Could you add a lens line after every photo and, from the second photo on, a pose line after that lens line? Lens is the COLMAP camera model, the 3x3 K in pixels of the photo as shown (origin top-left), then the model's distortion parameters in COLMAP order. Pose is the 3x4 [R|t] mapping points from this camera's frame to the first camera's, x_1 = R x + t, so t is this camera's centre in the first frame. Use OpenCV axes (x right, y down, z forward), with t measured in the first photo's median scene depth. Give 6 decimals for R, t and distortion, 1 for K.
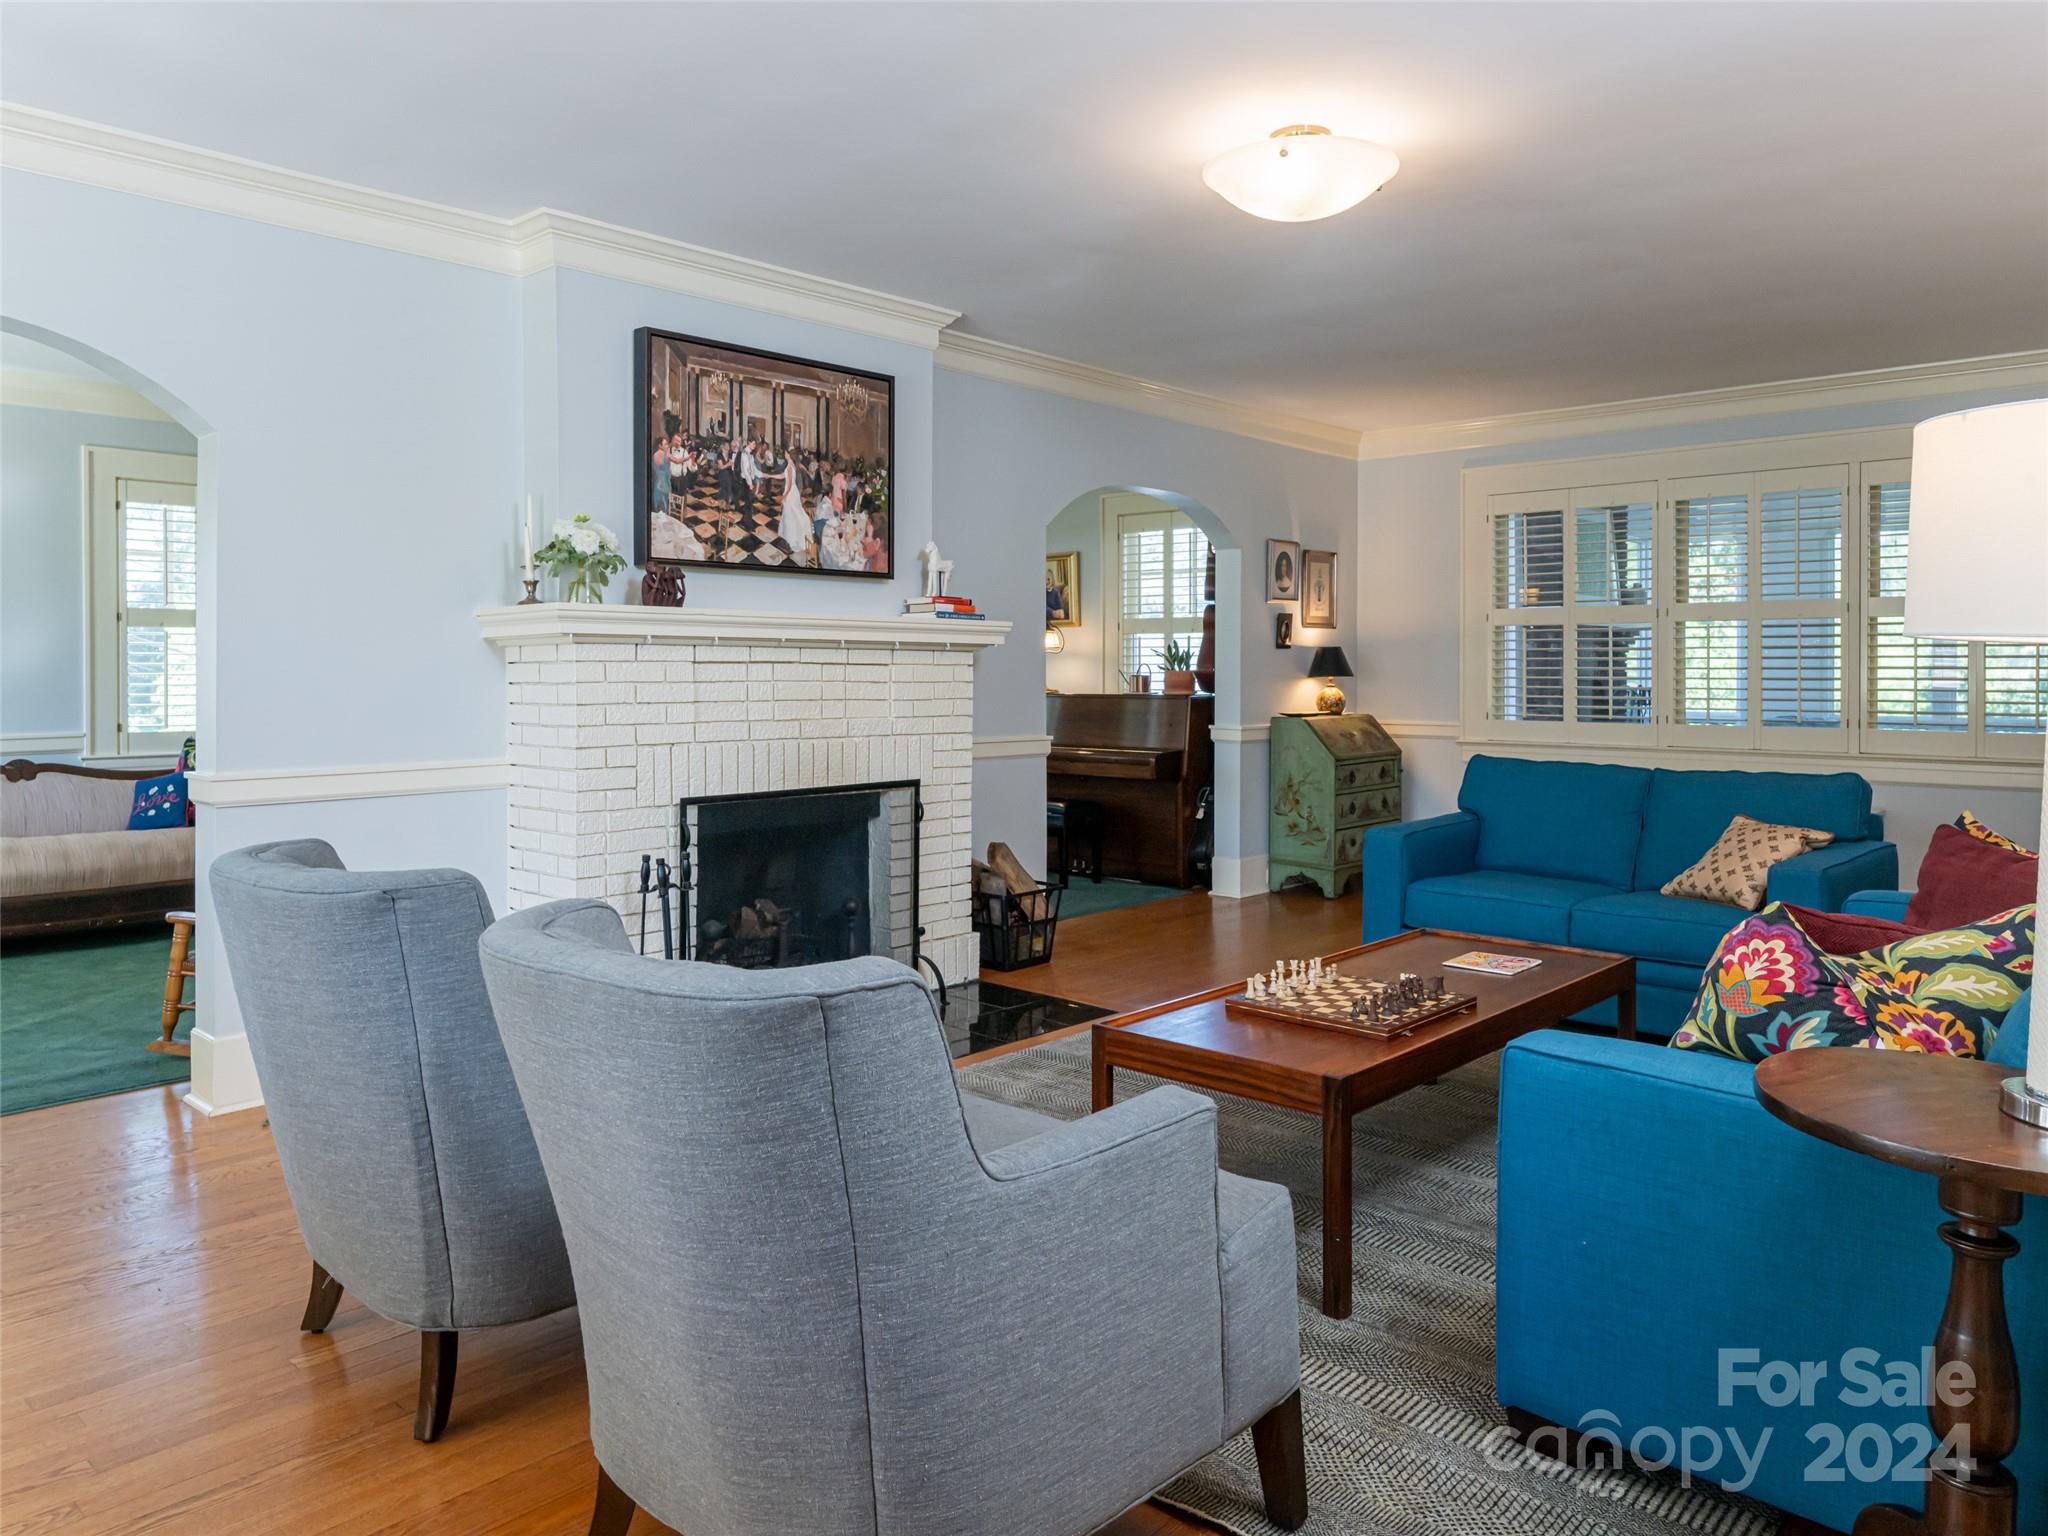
lens RADIAL K [[1325.7, 0, 1025.2], [0, 1325.7, 795.3], [0, 0, 1]] dist [-0.041305, -0.000936]
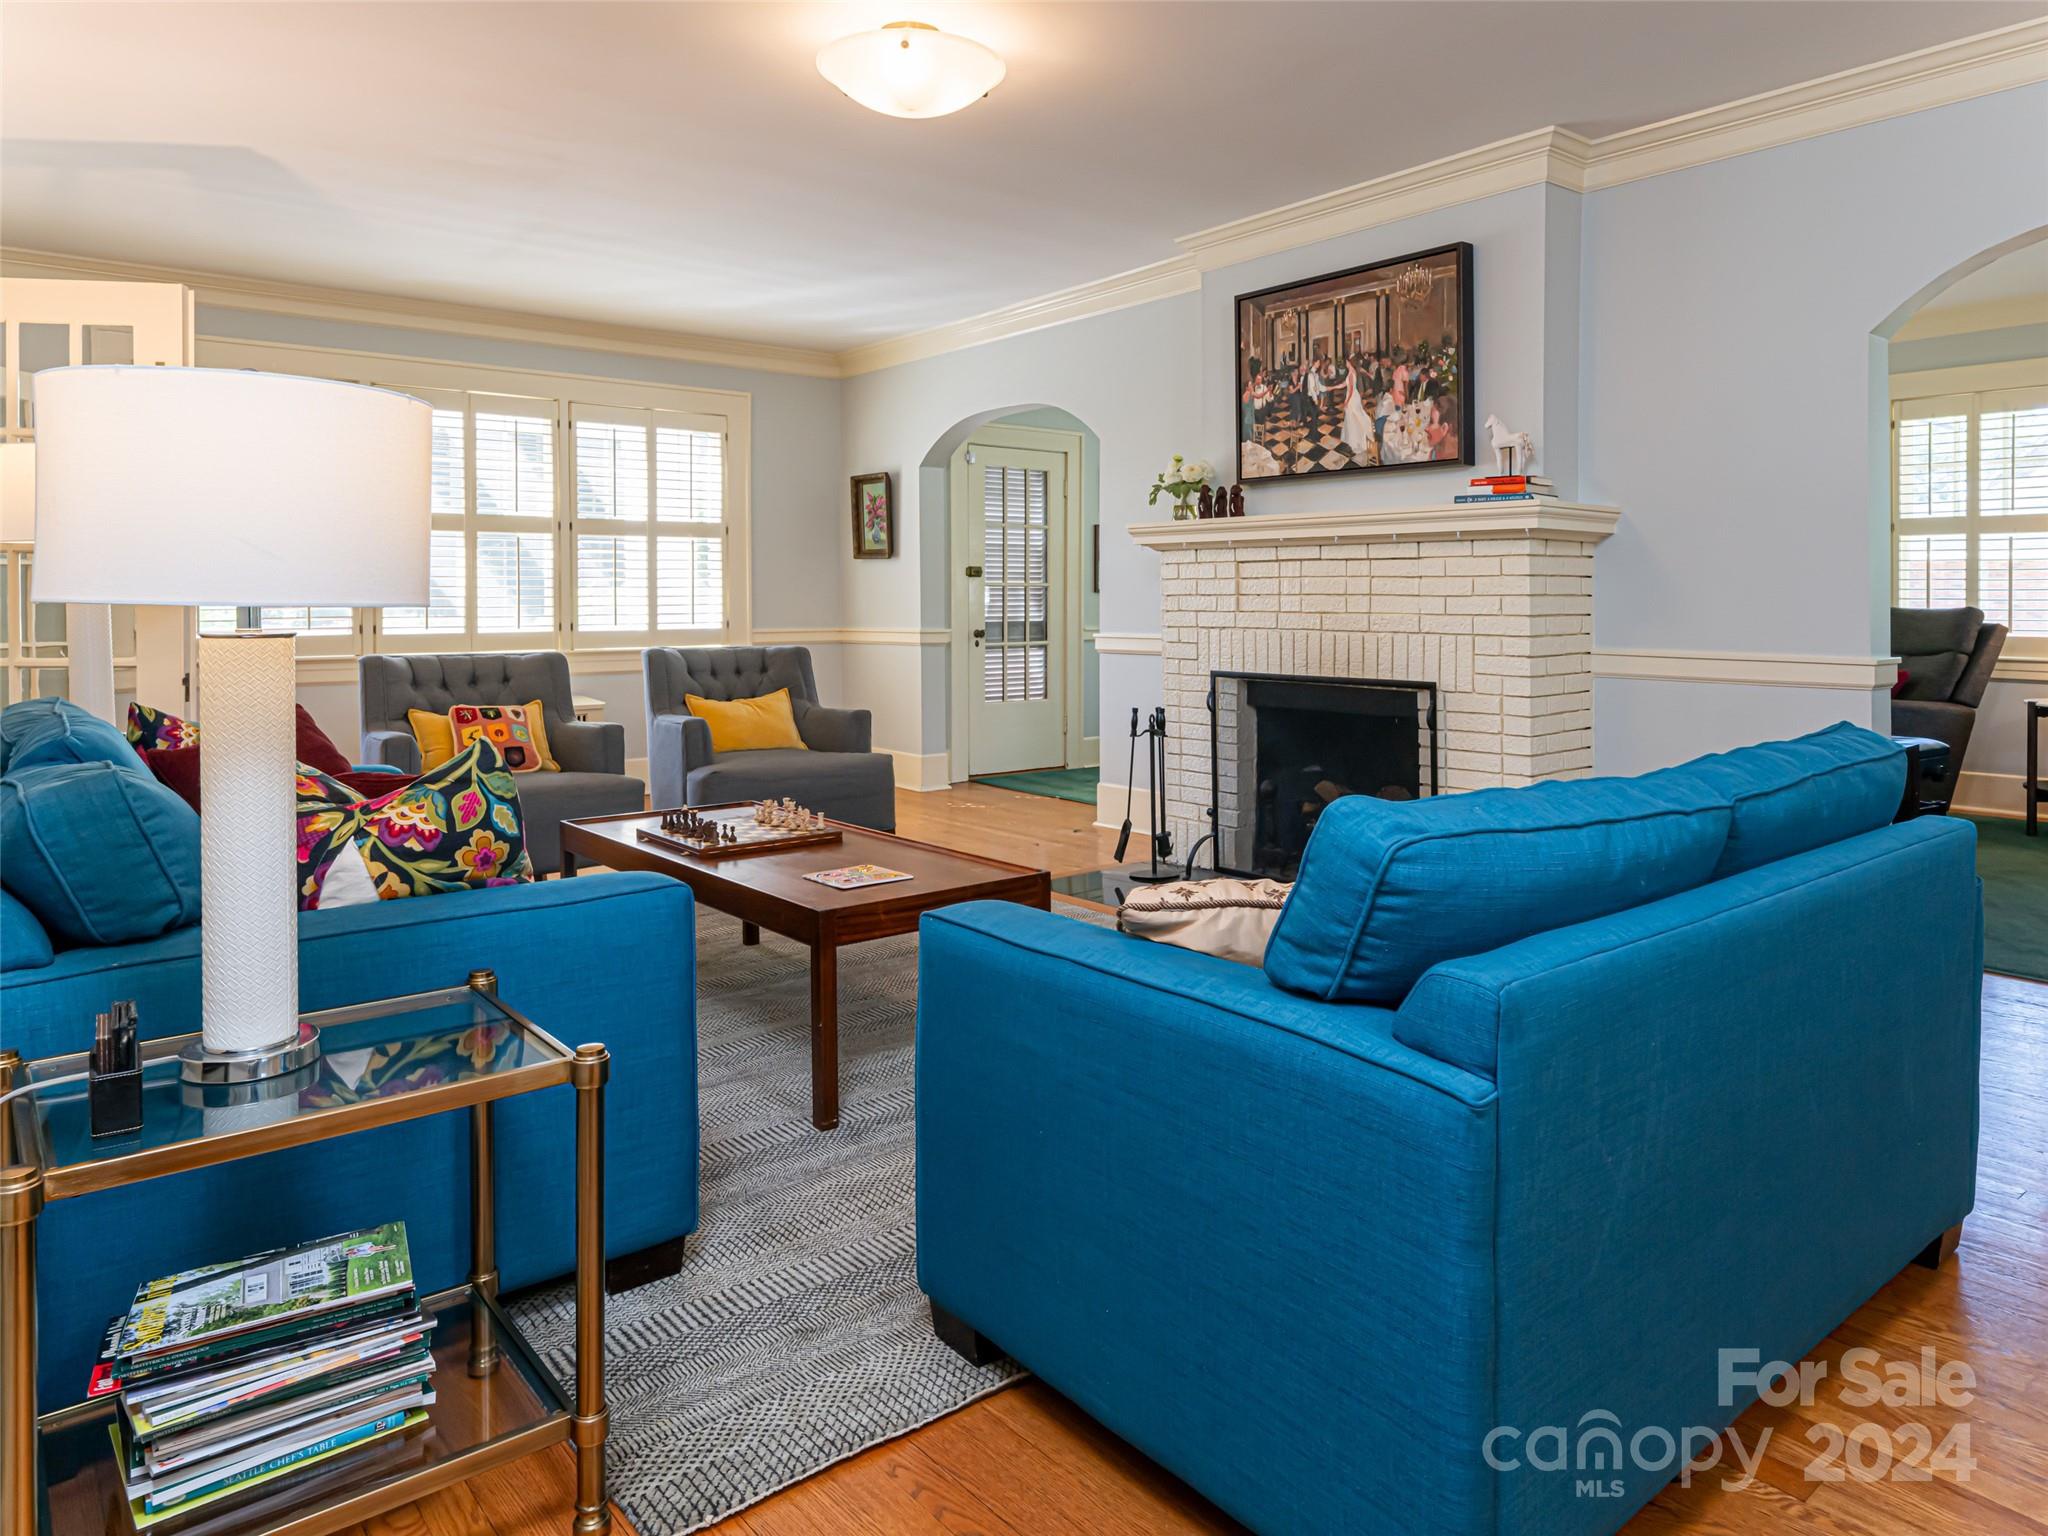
lens RADIAL K [[1315.6, 0, 1024.0], [0, 1315.6, 768.0], [0, 0, 1]] dist [-0.049819, -0.000238]
pose [[-0.130633, 0.126209, -0.983365, 0.934267], [-0.086768, 0.986603, 0.138151, -0.058953], [0.987627, 0.103372, -0.117932, 0.903793]]
